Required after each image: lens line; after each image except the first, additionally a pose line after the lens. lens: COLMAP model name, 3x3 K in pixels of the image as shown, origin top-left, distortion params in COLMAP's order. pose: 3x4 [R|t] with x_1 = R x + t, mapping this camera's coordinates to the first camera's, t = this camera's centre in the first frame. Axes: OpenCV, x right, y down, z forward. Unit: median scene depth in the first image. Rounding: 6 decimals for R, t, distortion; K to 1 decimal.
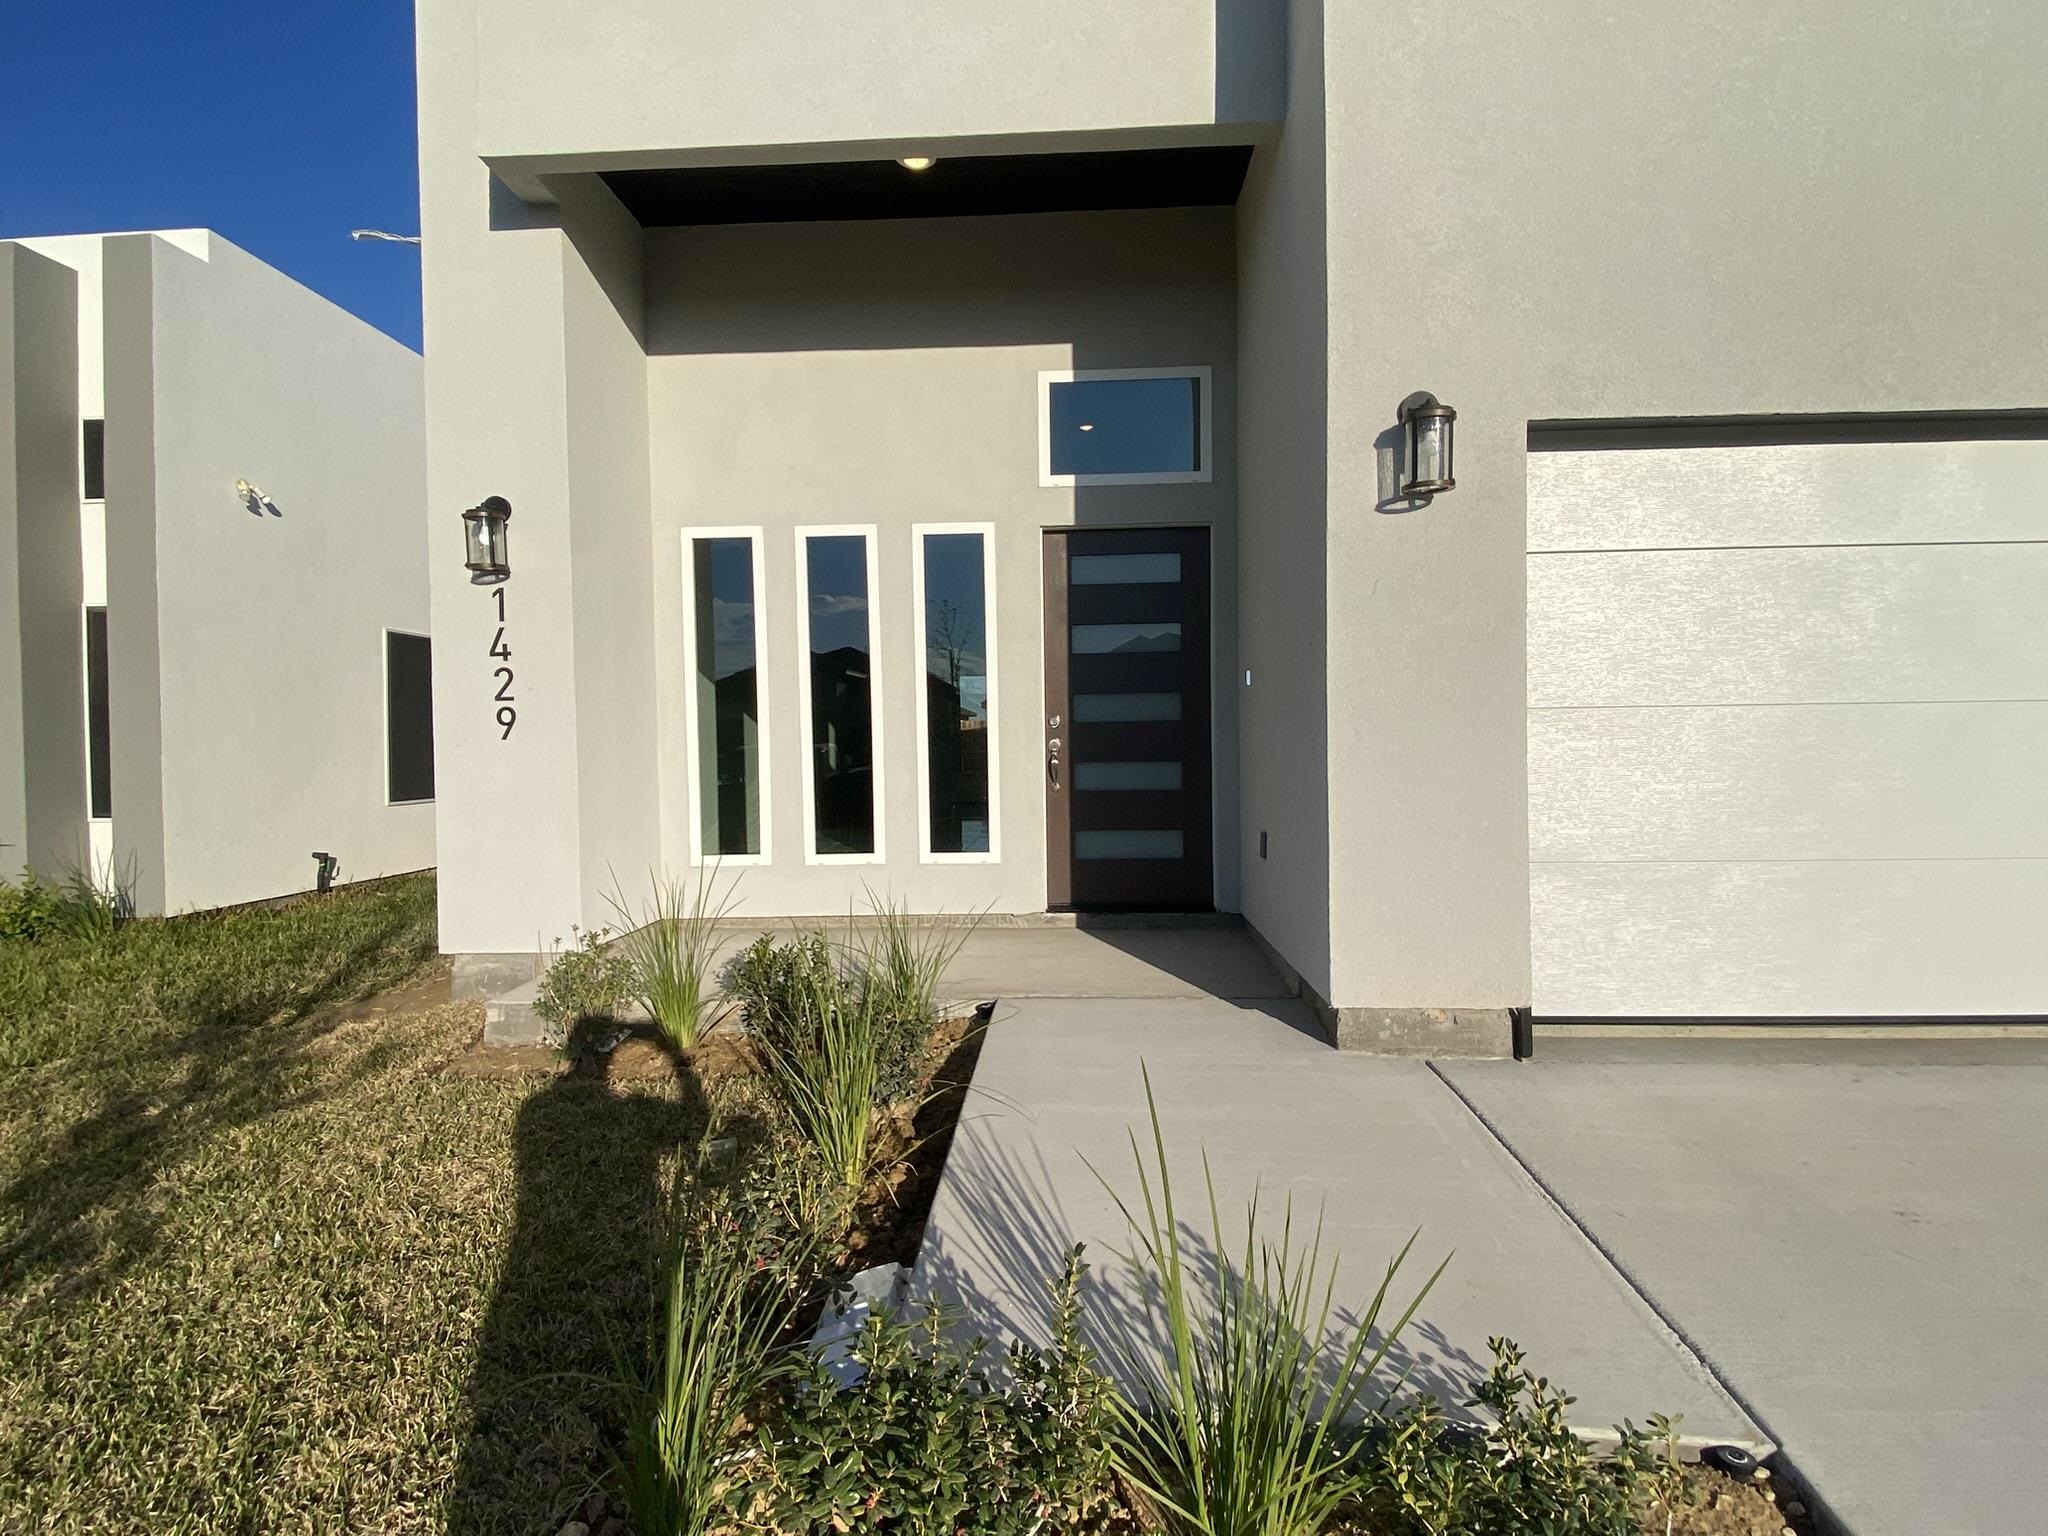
lens RADIAL K [[1011.0, 0, 1024.0], [0, 1011.0, 768.0], [0, 0, 1]] dist [0.000230, -0.000024]
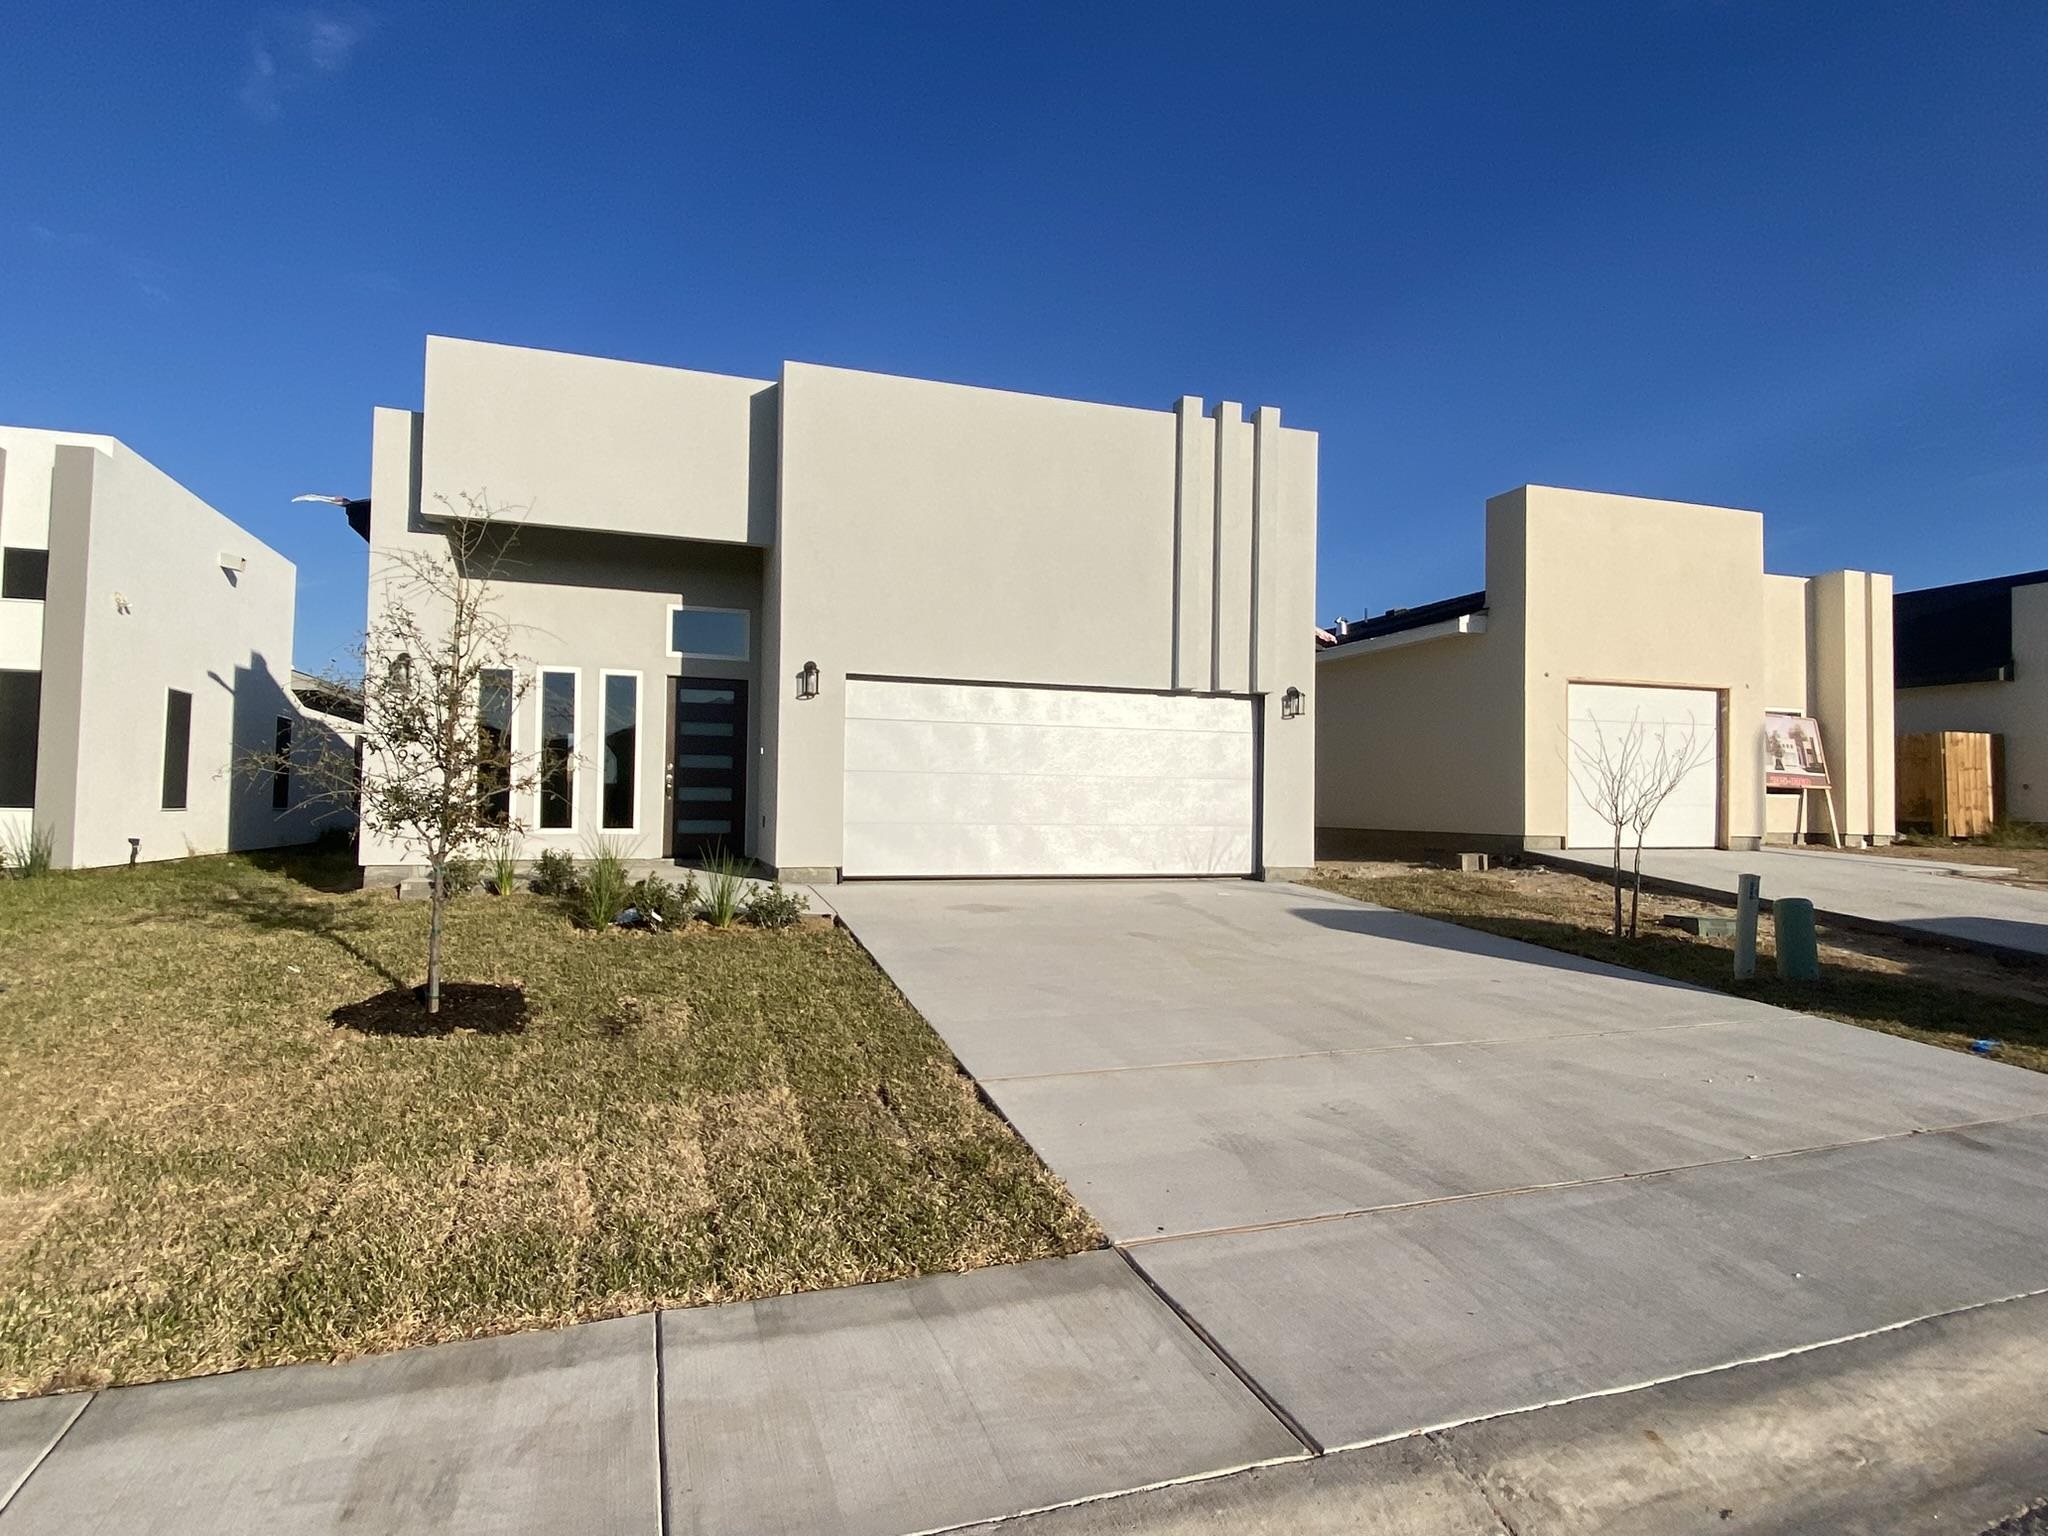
lens RADIAL K [[1119.8, 0, 1024.0], [0, 1119.8, 768.0], [0, 0, 1]] dist [0.030659, -0.000036]
pose [[0.926634, 0.037605, 0.374079, -0.162135], [-0.015110, 0.997906, -0.062886, 0.092713], [-0.375660, 0.052620, 0.925262, -1.459698]]
